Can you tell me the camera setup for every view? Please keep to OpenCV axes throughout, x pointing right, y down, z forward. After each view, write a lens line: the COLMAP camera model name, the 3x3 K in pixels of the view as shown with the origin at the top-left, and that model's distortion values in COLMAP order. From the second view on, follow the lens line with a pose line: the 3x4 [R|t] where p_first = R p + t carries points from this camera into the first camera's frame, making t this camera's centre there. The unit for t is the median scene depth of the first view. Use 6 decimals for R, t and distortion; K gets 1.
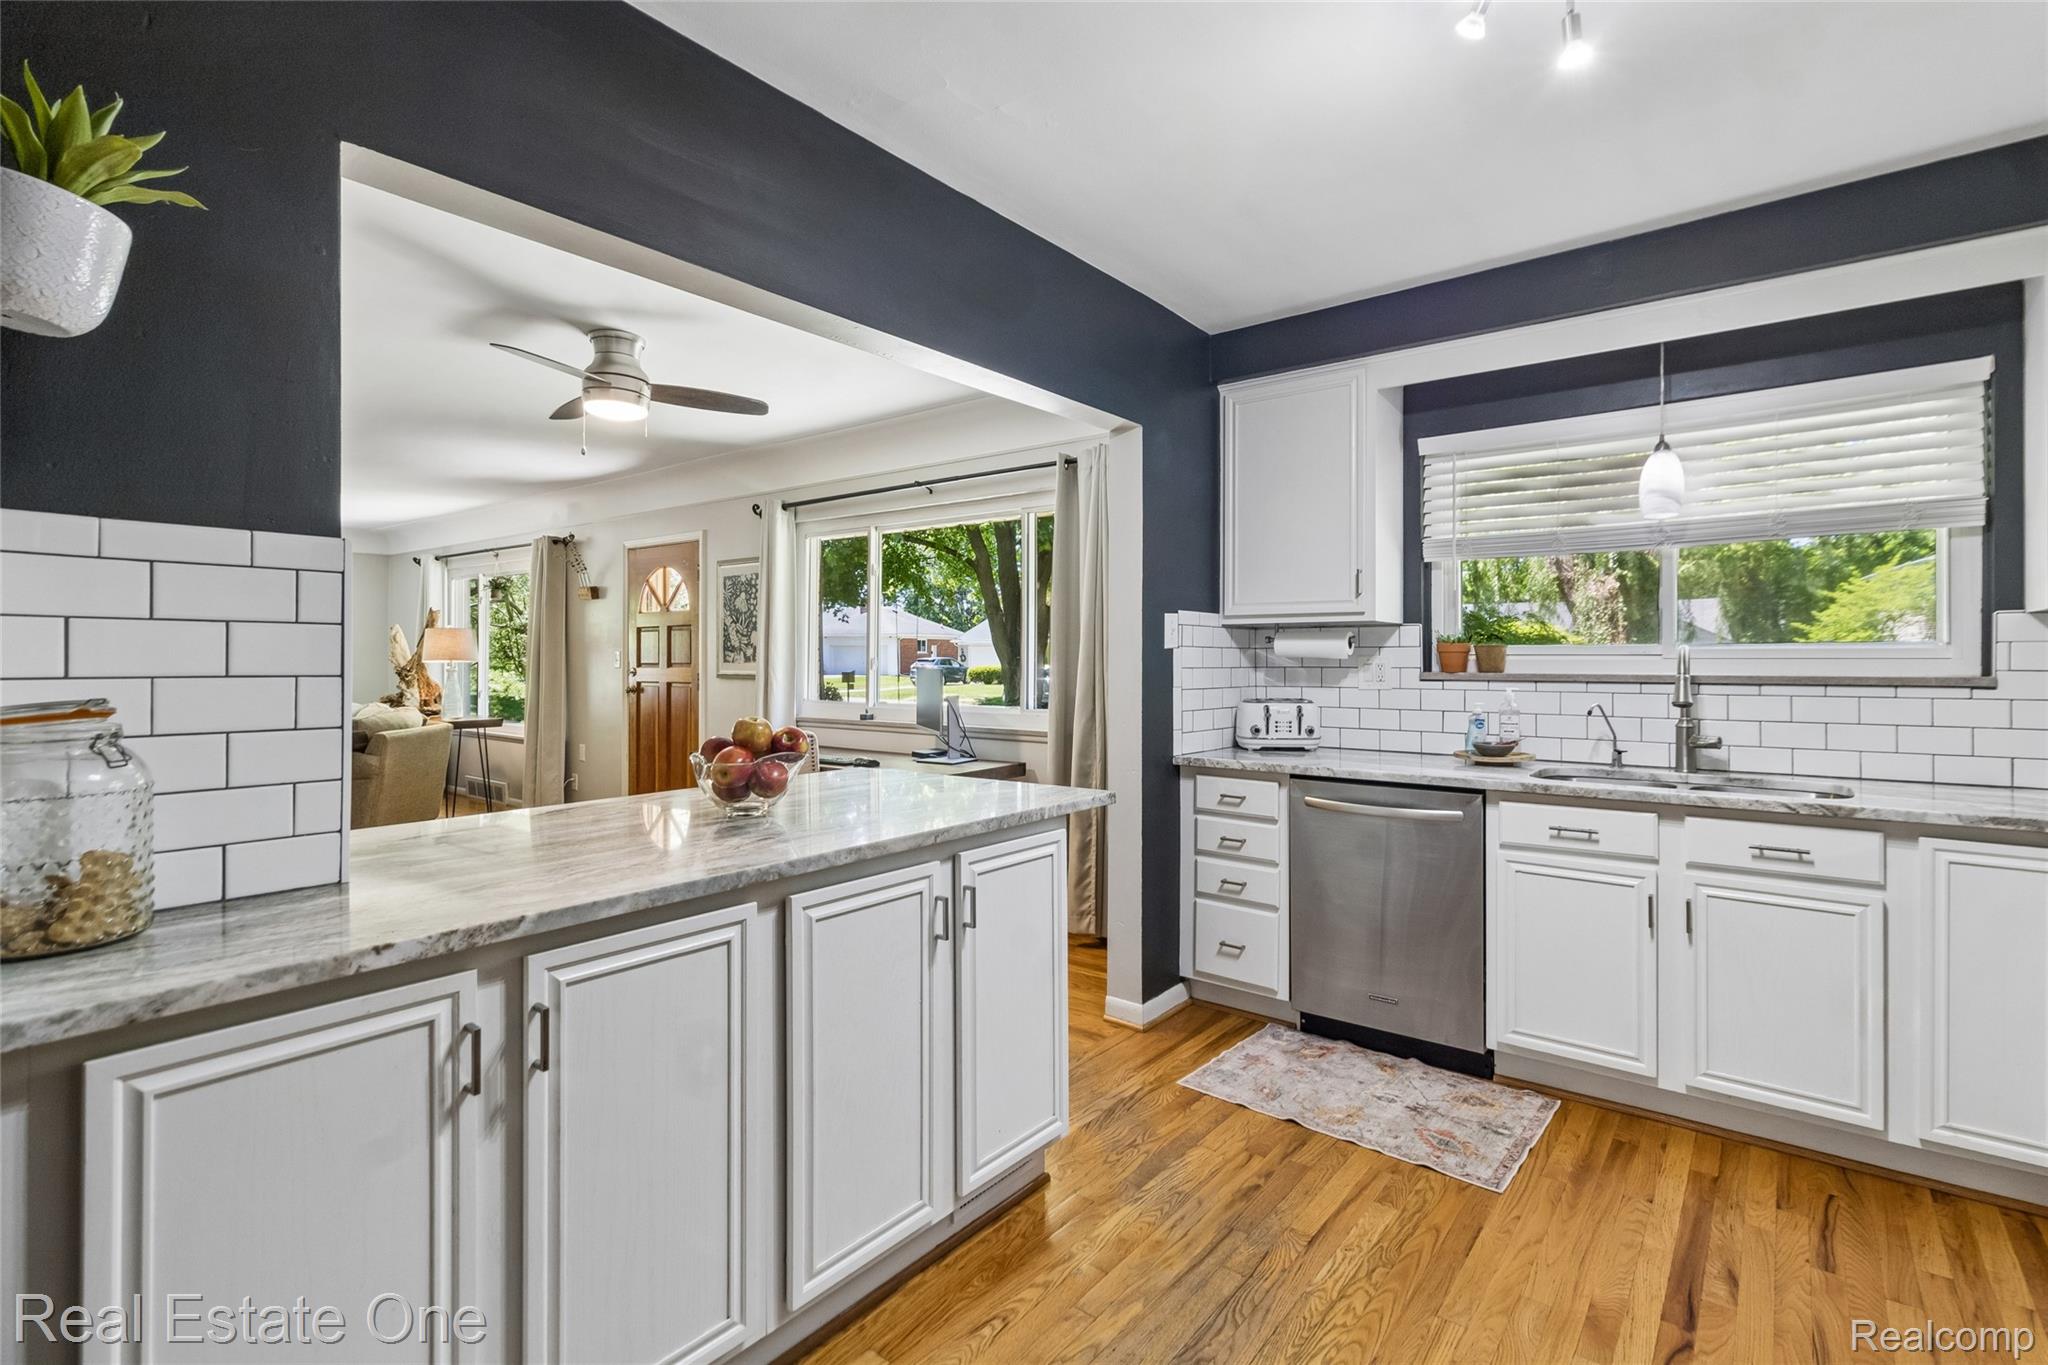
lens RADIAL K [[953.1, 0, 1083.6], [0, 953.1, 659.4], [0, 0, 1]] dist [0.002796, 0.000229]
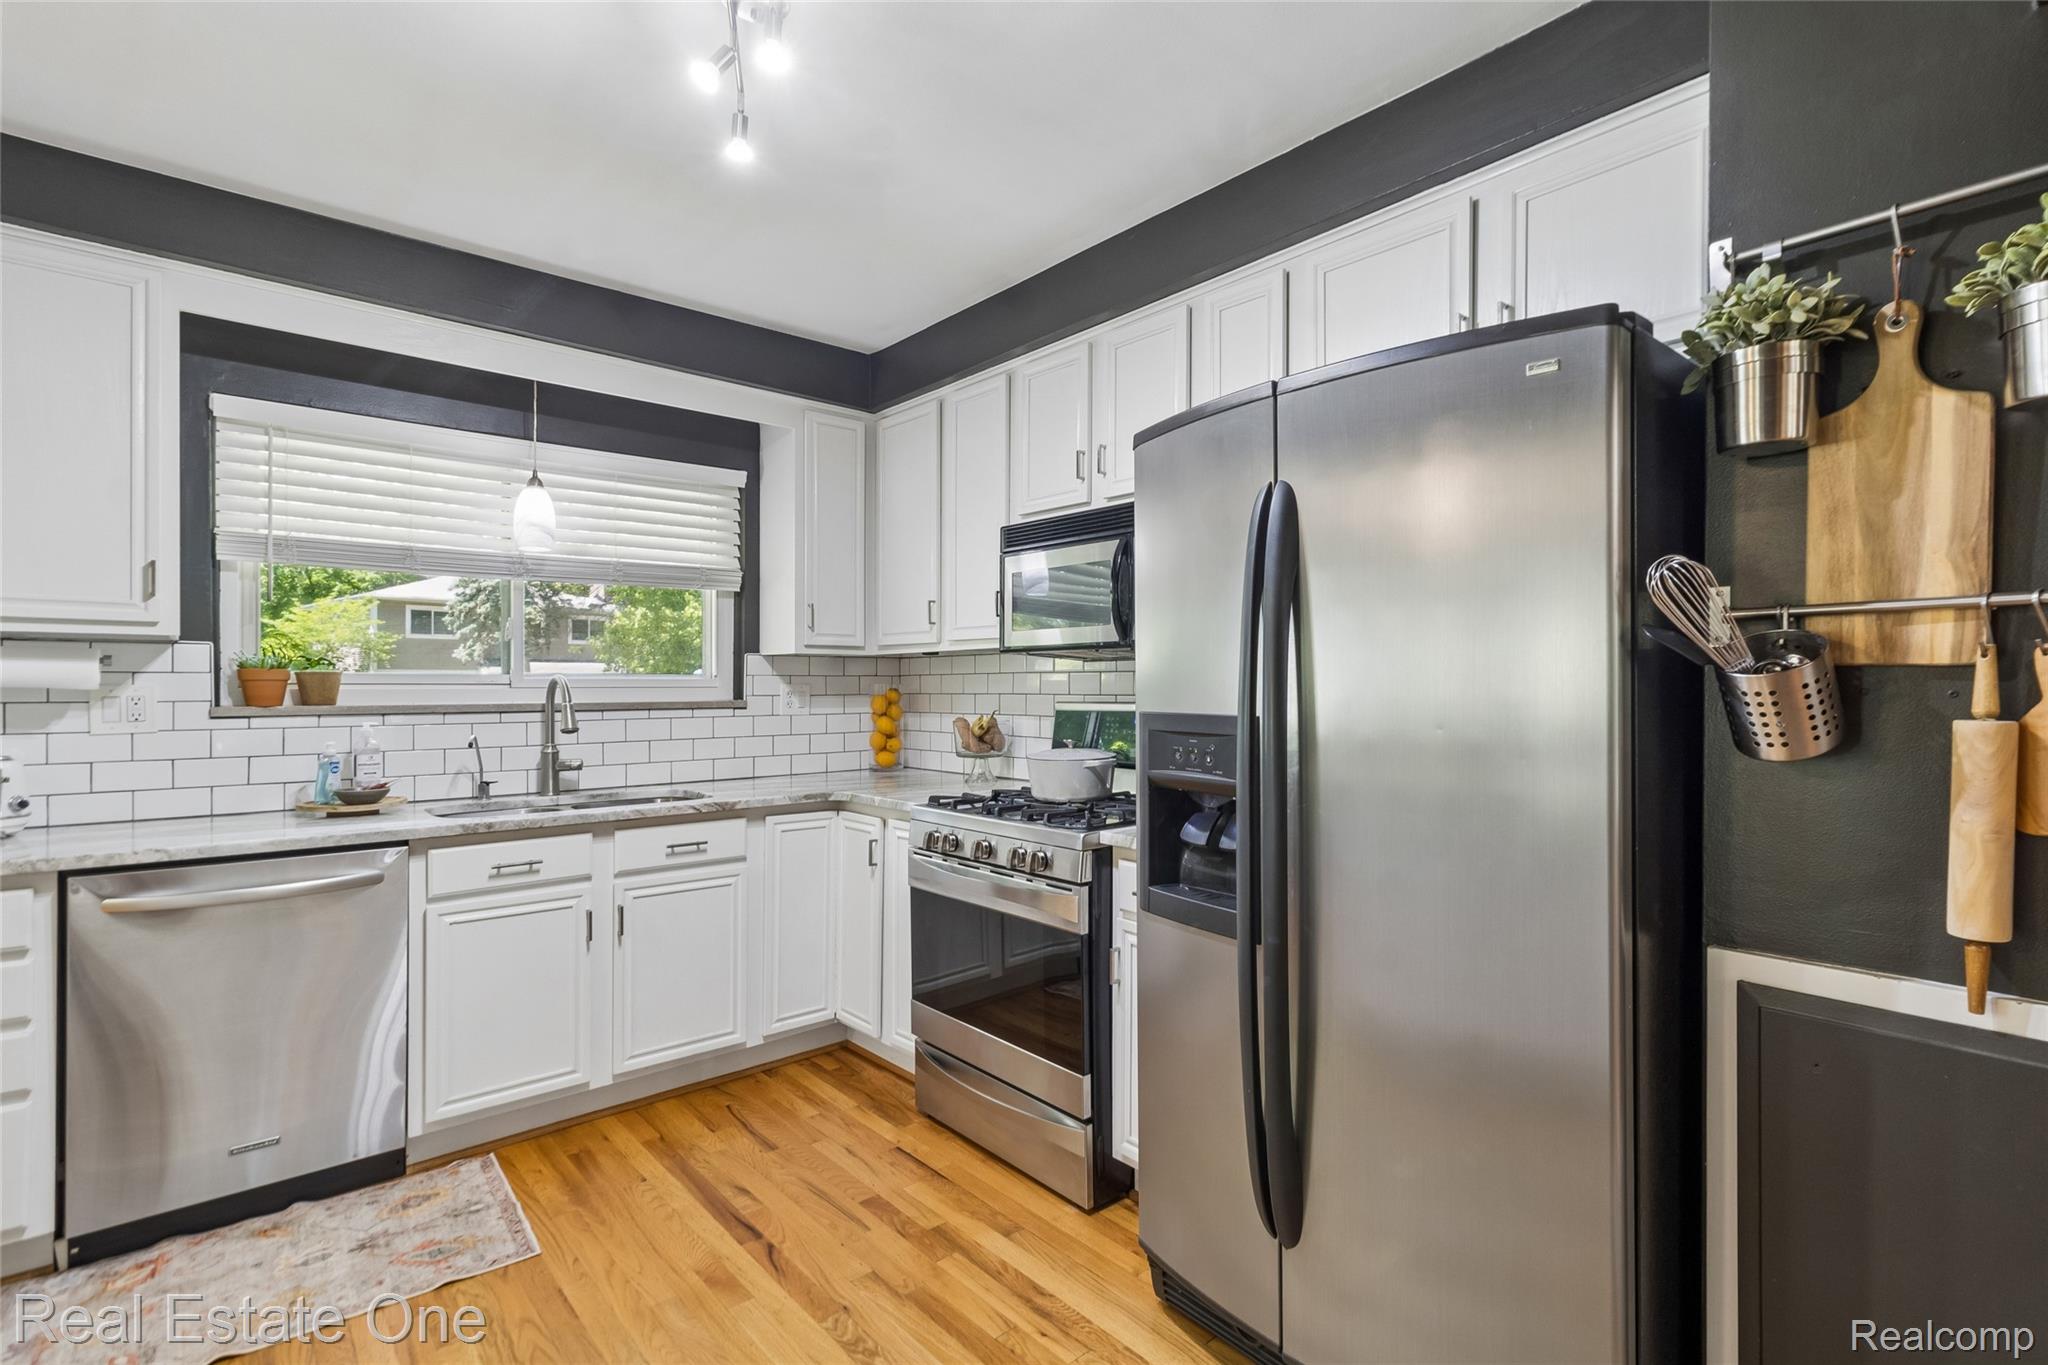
lens RADIAL K [[953.1, 0, 1082.5], [0, 953.1, 693.5], [0, 0, 1]] dist [0.002796, 0.000229]
pose [[0.187733, -0.007260, 0.982193, -0.255634], [0.003096, 0.999972, 0.006799, 0.000192], [-0.982215, 0.001764, 0.187750, 0.194729]]
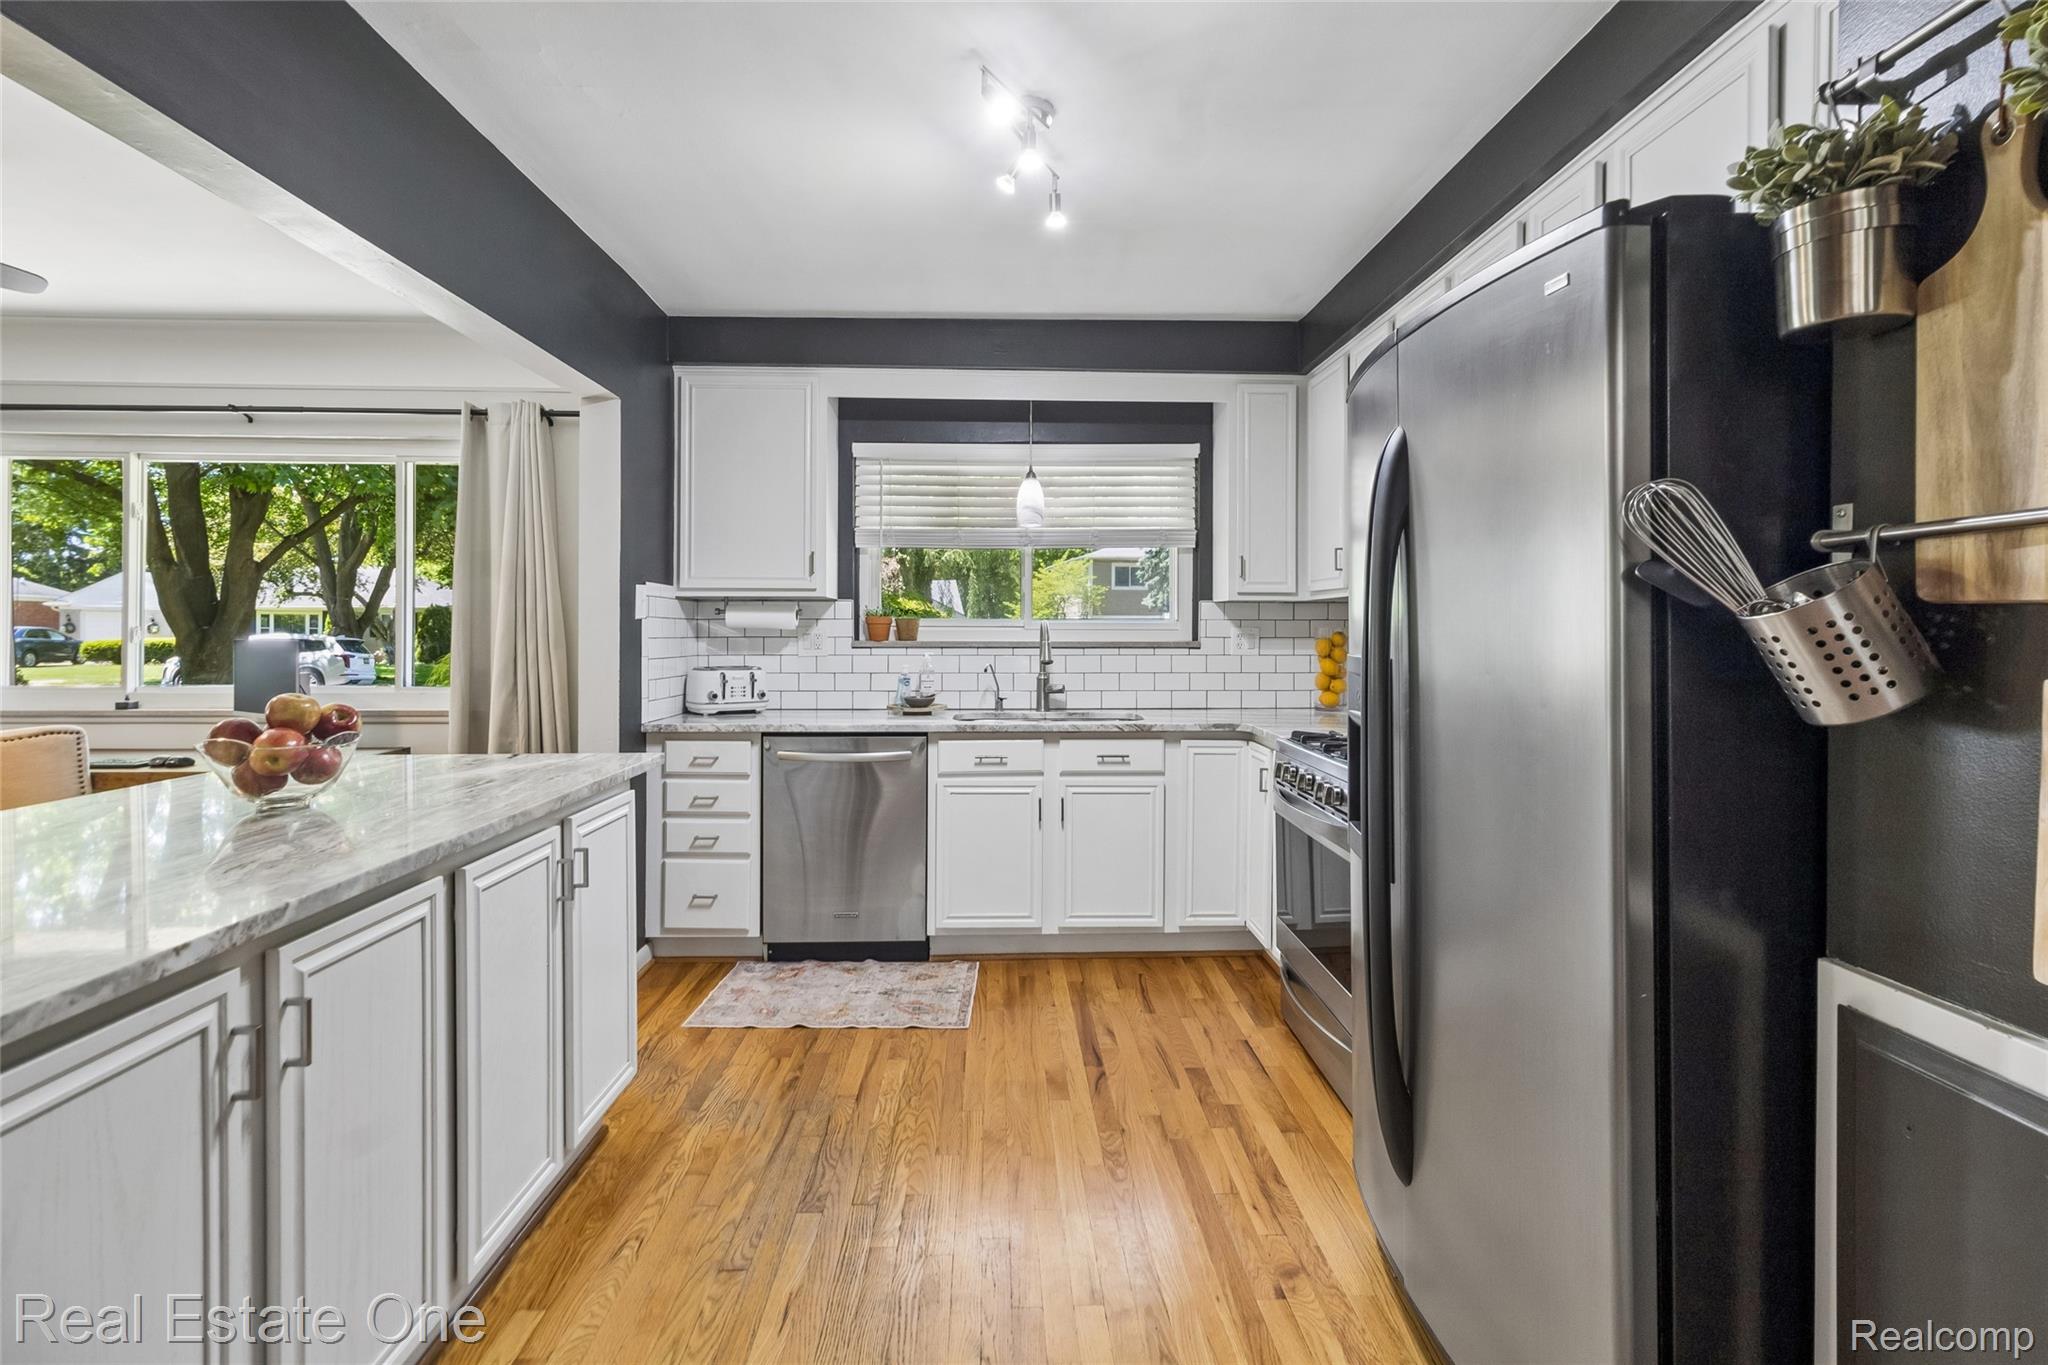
lens RADIAL K [[953.1, 0, 1050.9], [0, 953.1, 640.5], [0, 0, 1]] dist [0.002796, 0.000229]
pose [[0.768854, -0.004664, 0.639407, -0.215675], [-0.001903, 0.999952, 0.009583, 0.001366], [-0.639421, -0.008584, 0.768809, -0.065548]]
